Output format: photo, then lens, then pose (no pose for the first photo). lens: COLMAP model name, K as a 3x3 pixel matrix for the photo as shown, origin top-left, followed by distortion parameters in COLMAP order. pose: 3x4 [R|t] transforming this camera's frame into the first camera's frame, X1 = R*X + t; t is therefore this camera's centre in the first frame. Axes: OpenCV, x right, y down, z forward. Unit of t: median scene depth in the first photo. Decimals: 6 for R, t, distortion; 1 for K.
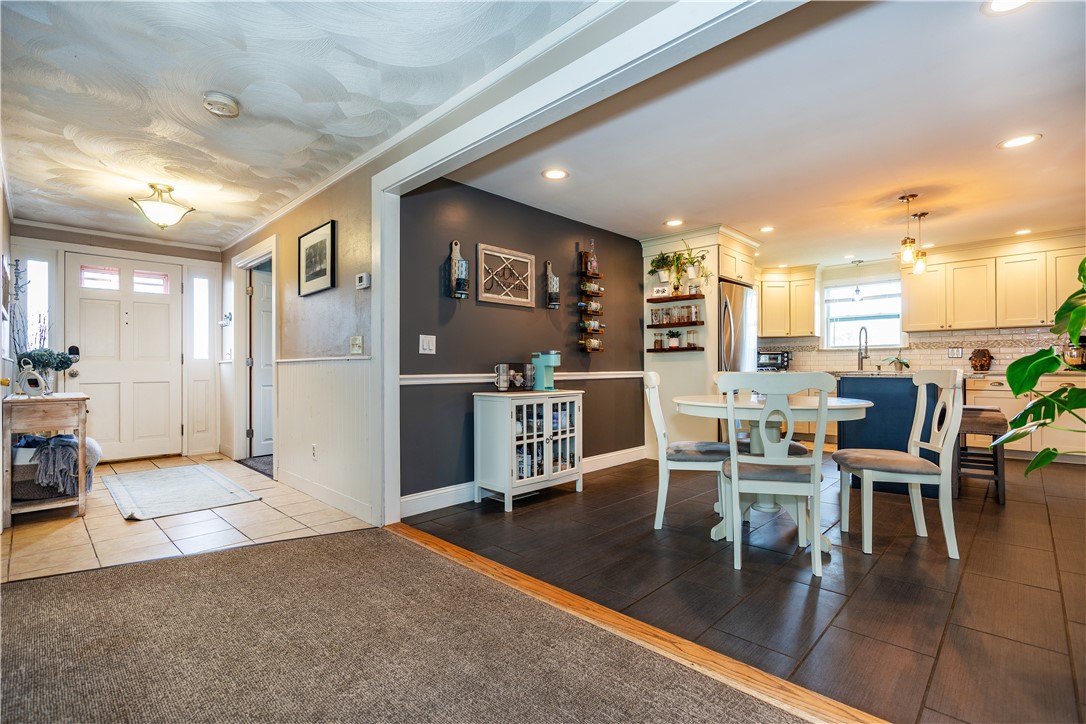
lens RADIAL K [[494.7, 0, 553.4], [0, 494.7, 365.2], [0, 0, 1]] dist [-0.000410, 0.000233]
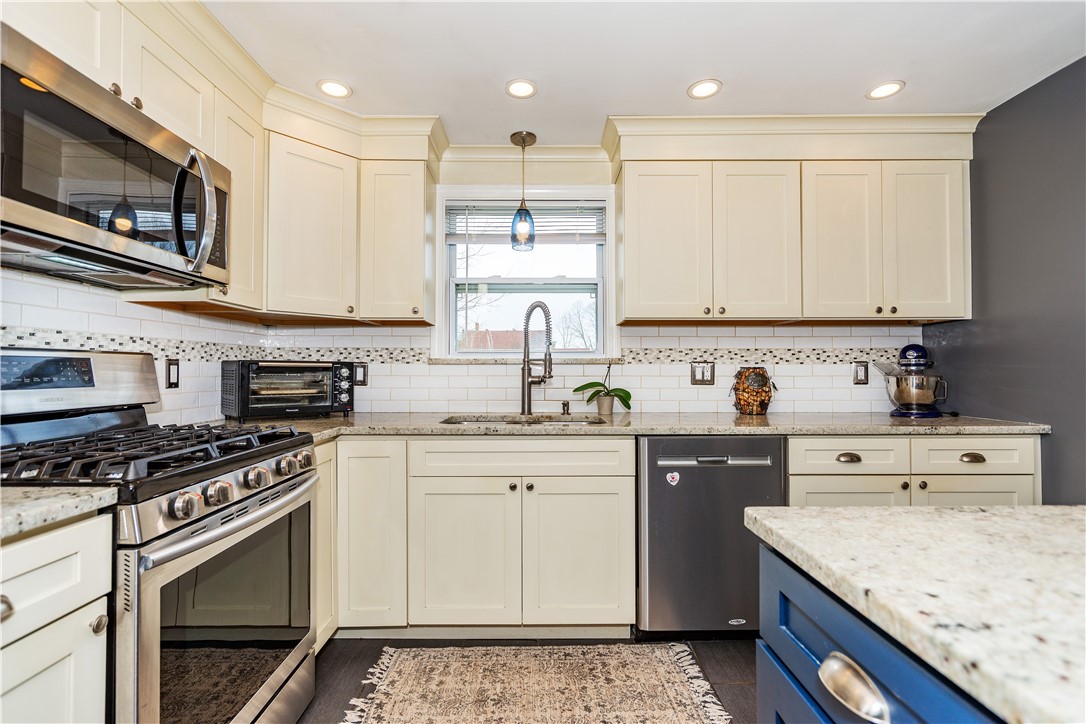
lens RADIAL K [[494.7, 0, 553.4], [0, 494.7, 365.2], [0, 0, 1]] dist [-0.000410, 0.000233]
pose [[0.725344, 0.009325, 0.688323, 0.516672], [-0.005127, 0.999954, -0.008144, -0.036113], [-0.688367, 0.002378, 0.725358, 0.993788]]
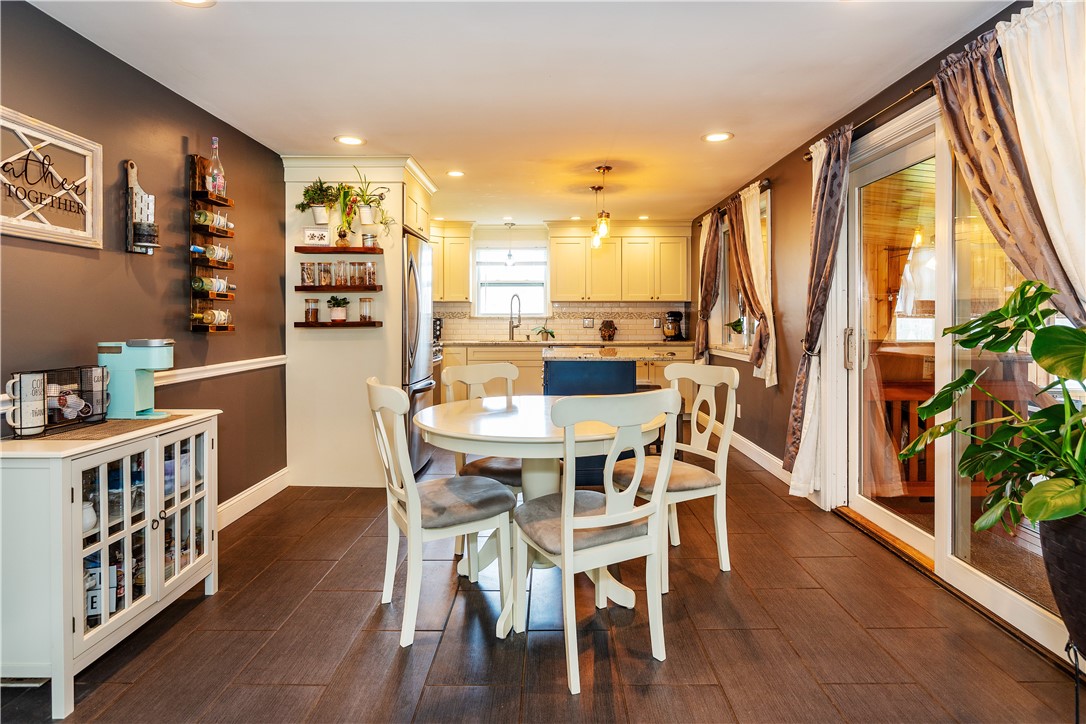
lens RADIAL K [[558.4, 0, 545.4], [0, 558.4, 325.4], [0, 0, 1]] dist [-0.003924, 0.000049]
pose [[0.728580, -0.004431, 0.684946, -0.086922], [-0.006328, 0.999893, 0.013199, -0.045568], [-0.684931, -0.013951, 0.728474, 0.258083]]
